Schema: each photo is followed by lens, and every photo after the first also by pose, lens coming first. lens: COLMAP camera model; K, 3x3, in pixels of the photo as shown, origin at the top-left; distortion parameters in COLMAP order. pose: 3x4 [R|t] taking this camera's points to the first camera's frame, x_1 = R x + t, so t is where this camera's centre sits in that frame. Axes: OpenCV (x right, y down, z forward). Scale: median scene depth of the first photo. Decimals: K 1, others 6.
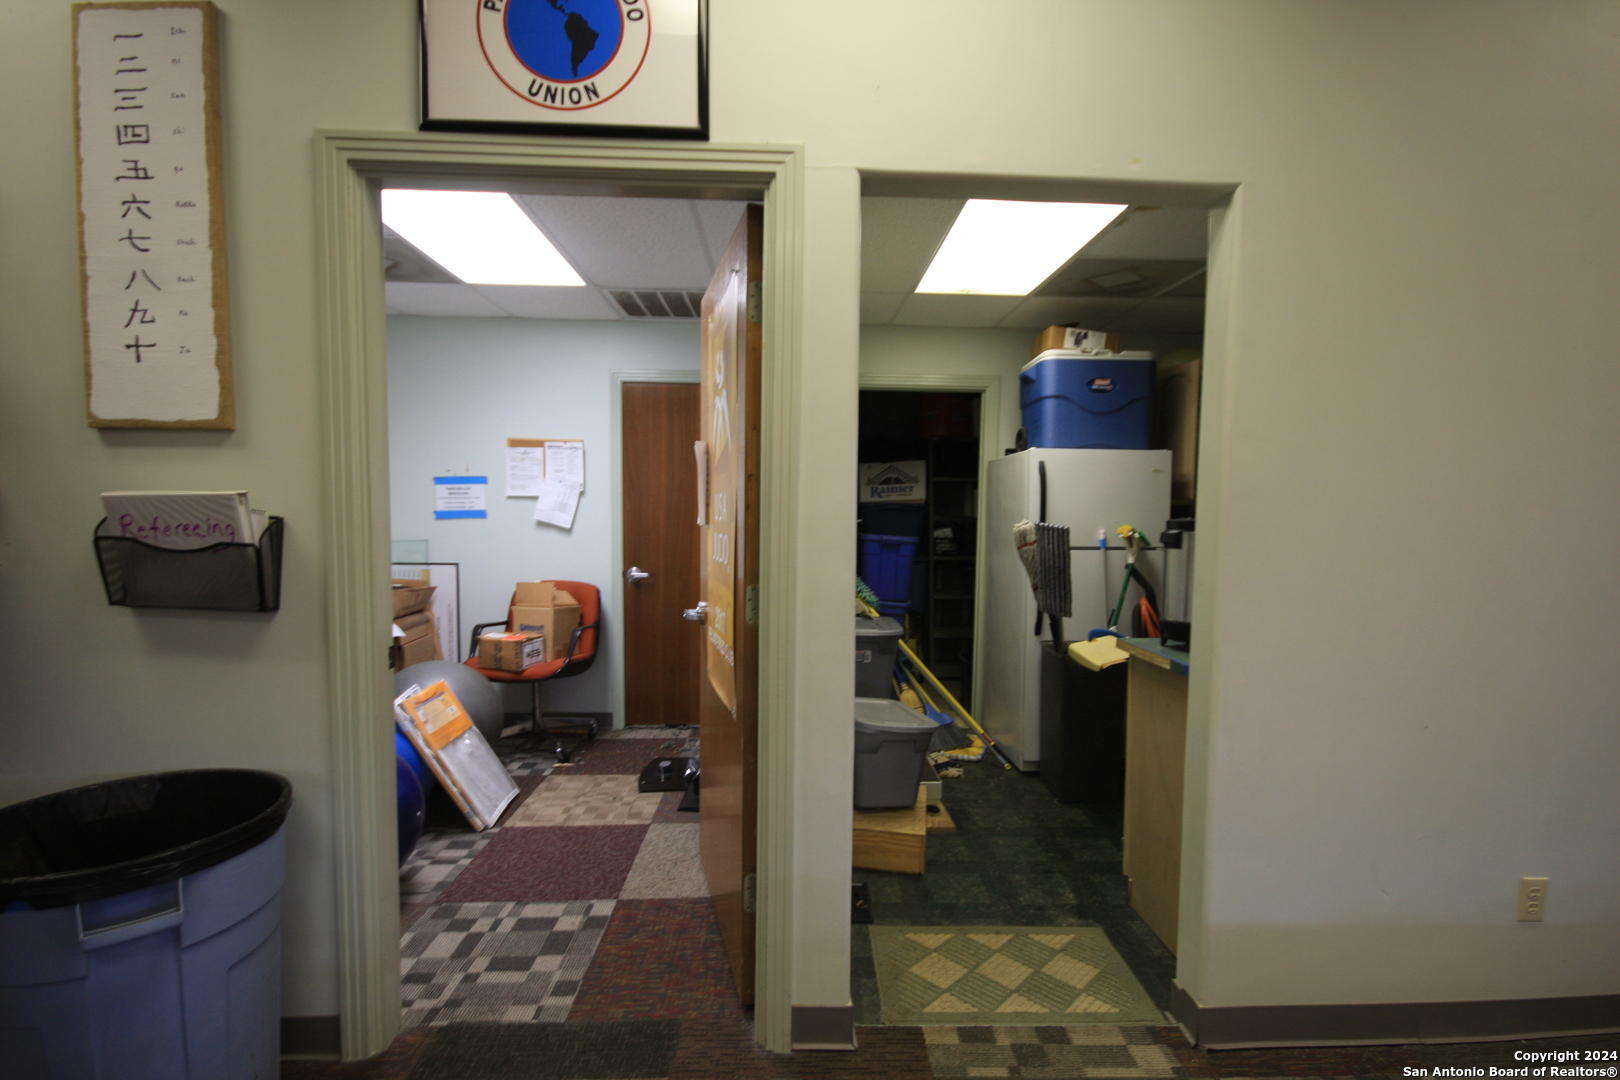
lens RADIAL K [[753.0, 0, 810.9], [0, 753.0, 552.1], [0, 0, 1]] dist [-0.002696, -0.000866]
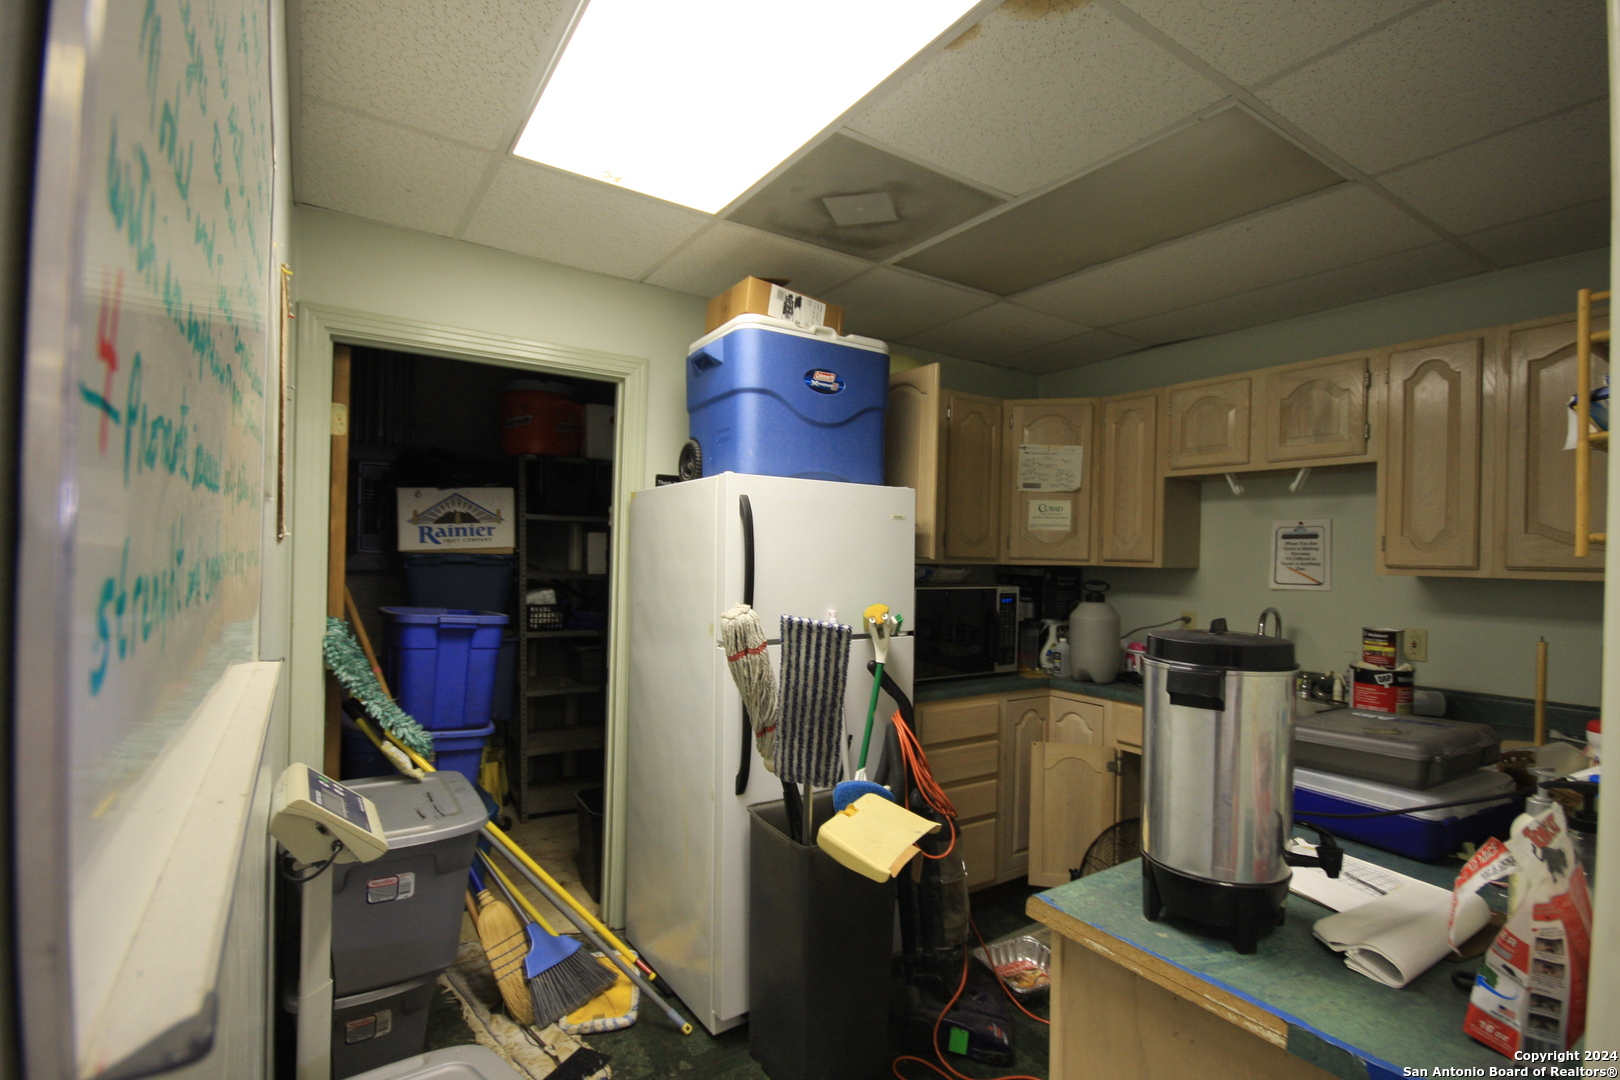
lens RADIAL K [[753.0, 0, 824.1], [0, 753.0, 549.4], [0, 0, 1]] dist [-0.002696, -0.000866]
pose [[0.843215, 0.006065, 0.537543, 0.040290], [0.022060, 0.998704, -0.045872, -0.046563], [-0.537124, 0.050538, 0.841988, 0.438193]]
